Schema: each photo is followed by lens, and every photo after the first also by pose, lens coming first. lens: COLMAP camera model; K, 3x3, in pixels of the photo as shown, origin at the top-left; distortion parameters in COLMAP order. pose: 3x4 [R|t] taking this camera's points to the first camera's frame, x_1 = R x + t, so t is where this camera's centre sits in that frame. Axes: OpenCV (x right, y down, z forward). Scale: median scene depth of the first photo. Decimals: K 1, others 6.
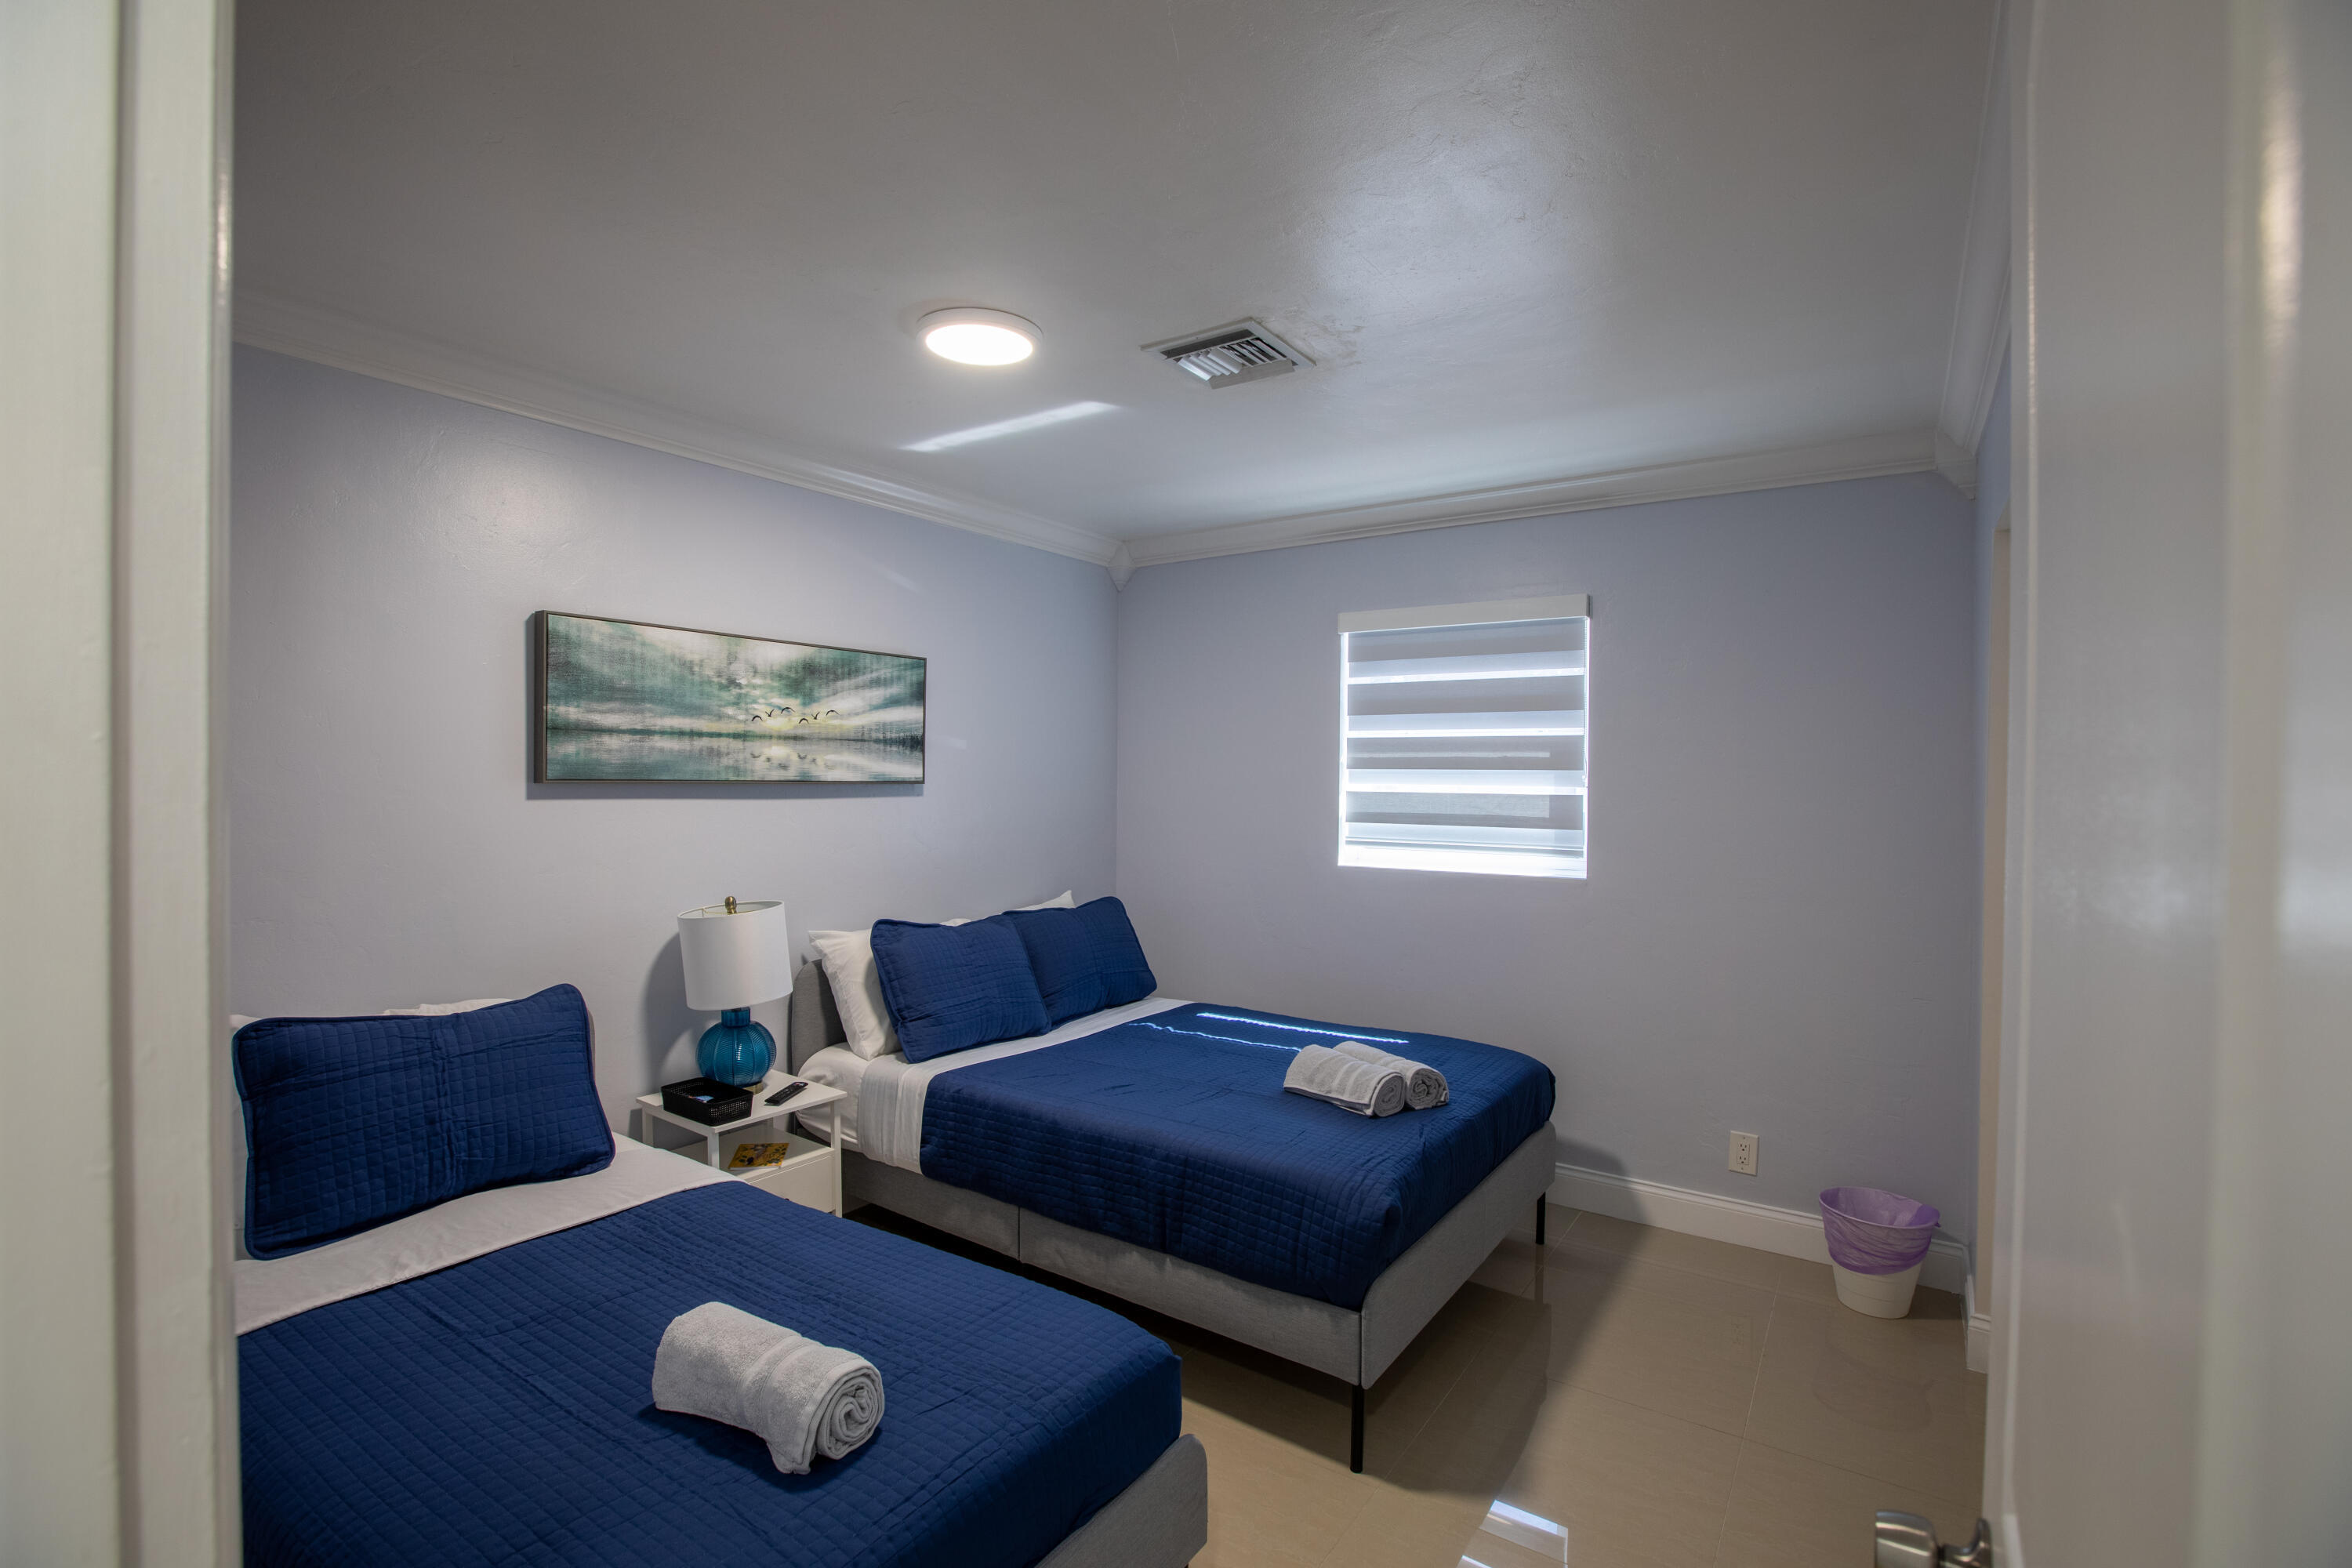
lens RADIAL K [[1071.5, 0, 1198.1], [0, 1071.5, 782.0], [0, 0, 1]] dist [-0.052747, 0.018021]
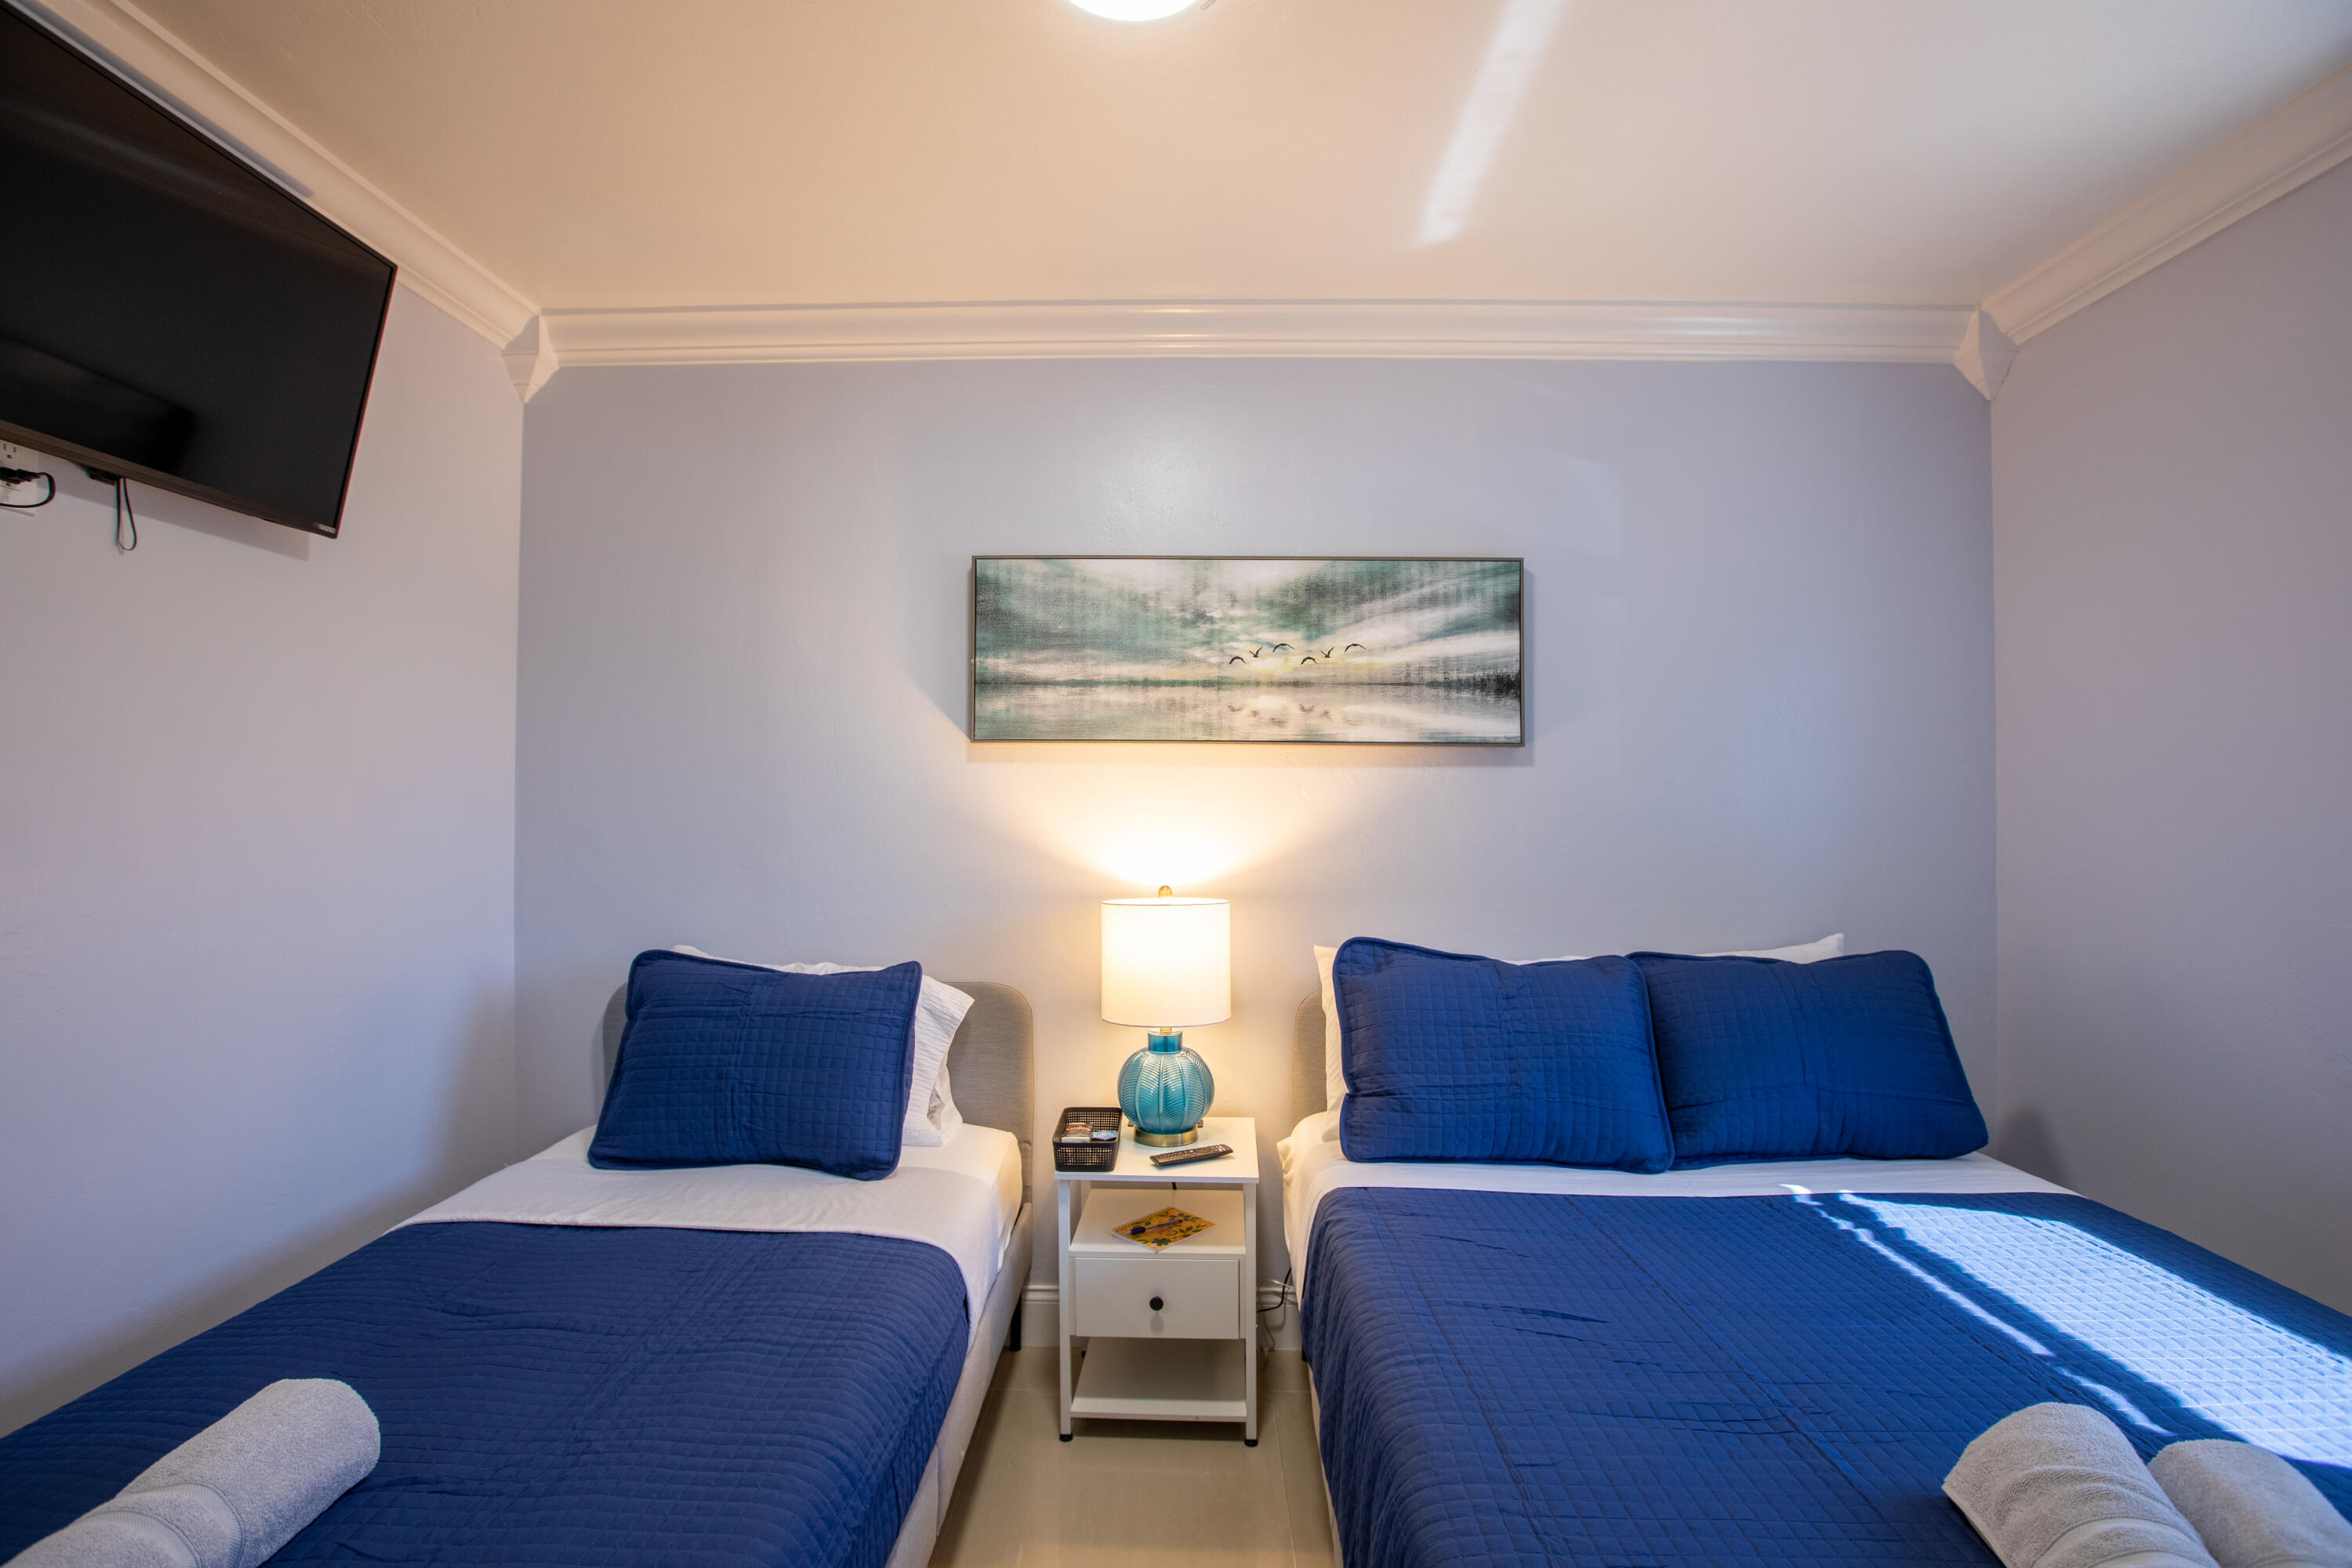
lens RADIAL K [[1071.5, 0, 1180.4], [0, 1071.5, 791.2], [0, 0, 1]] dist [-0.052747, 0.018021]
pose [[0.539897, -0.015572, -0.841587, 0.224837], [-0.003789, 0.999774, -0.020930, 0.053640], [0.841723, 0.014489, 0.539715, 0.563047]]
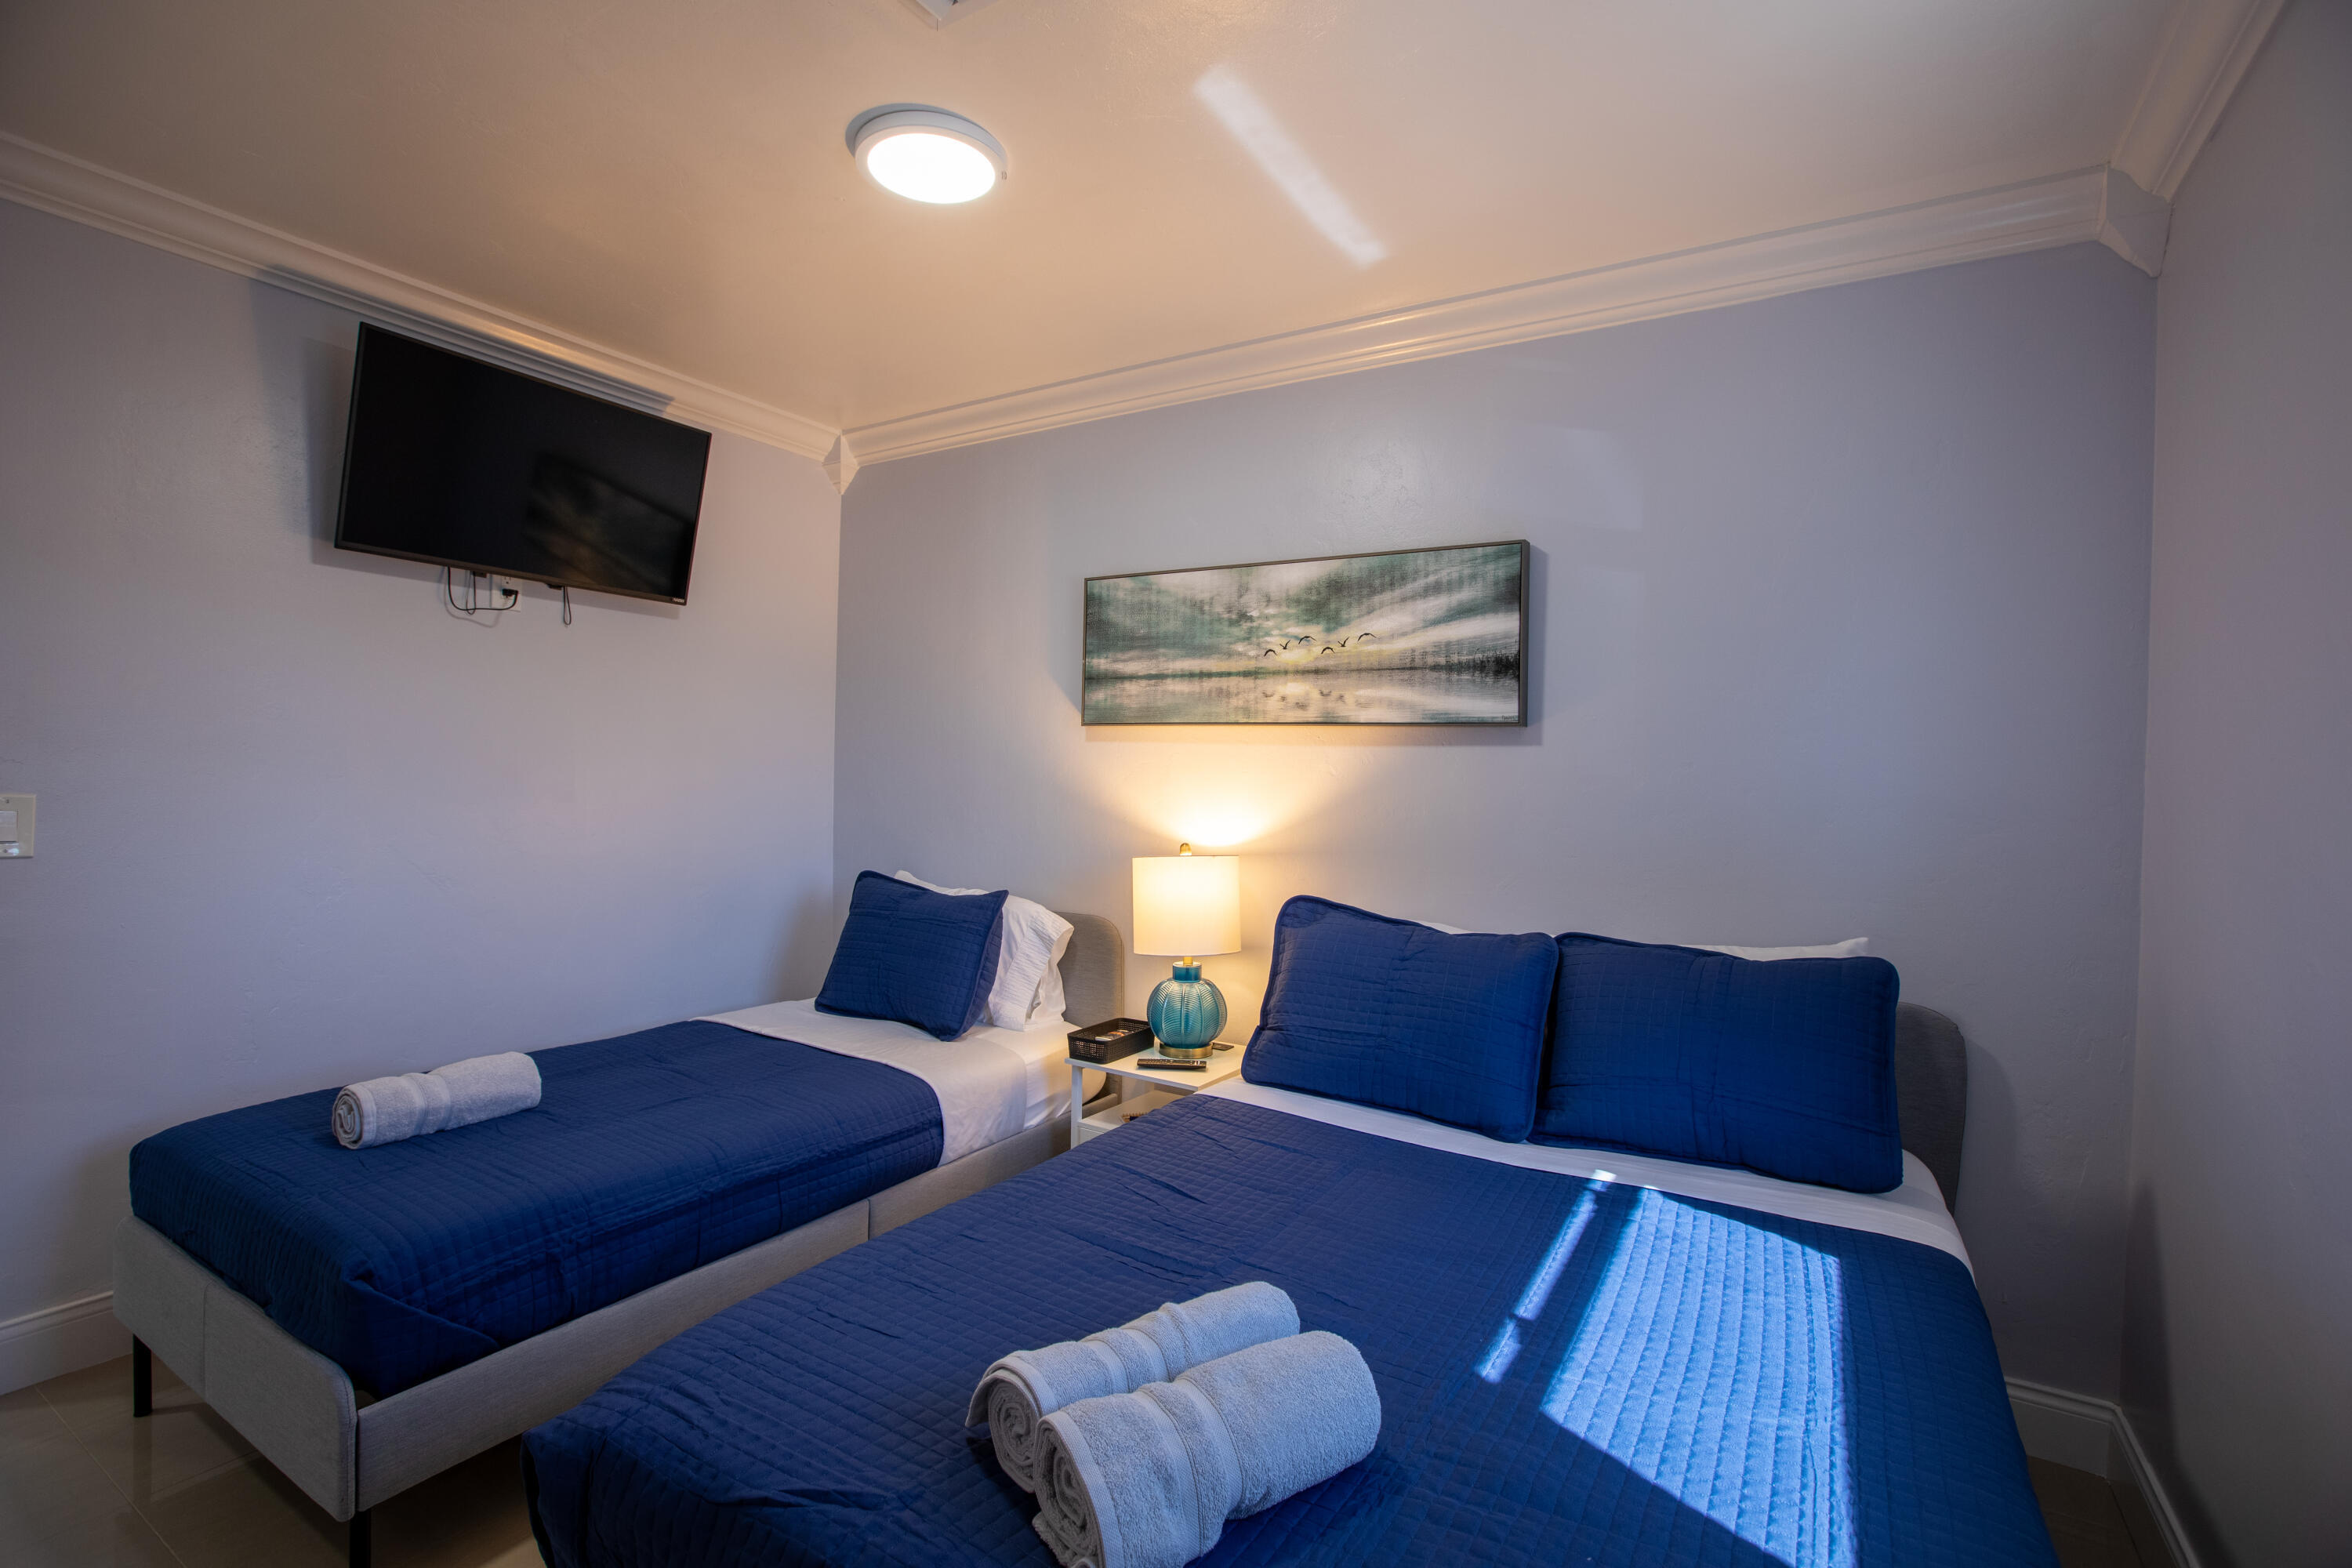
lens RADIAL K [[1071.5, 0, 1200.6], [0, 1071.5, 789.6], [0, 0, 1]] dist [-0.052747, 0.018021]
pose [[0.043422, 0.006276, -0.999037, 0.494440], [-0.027984, 0.999596, 0.005064, 0.053545], [0.998665, 0.027737, 0.043580, 0.935239]]
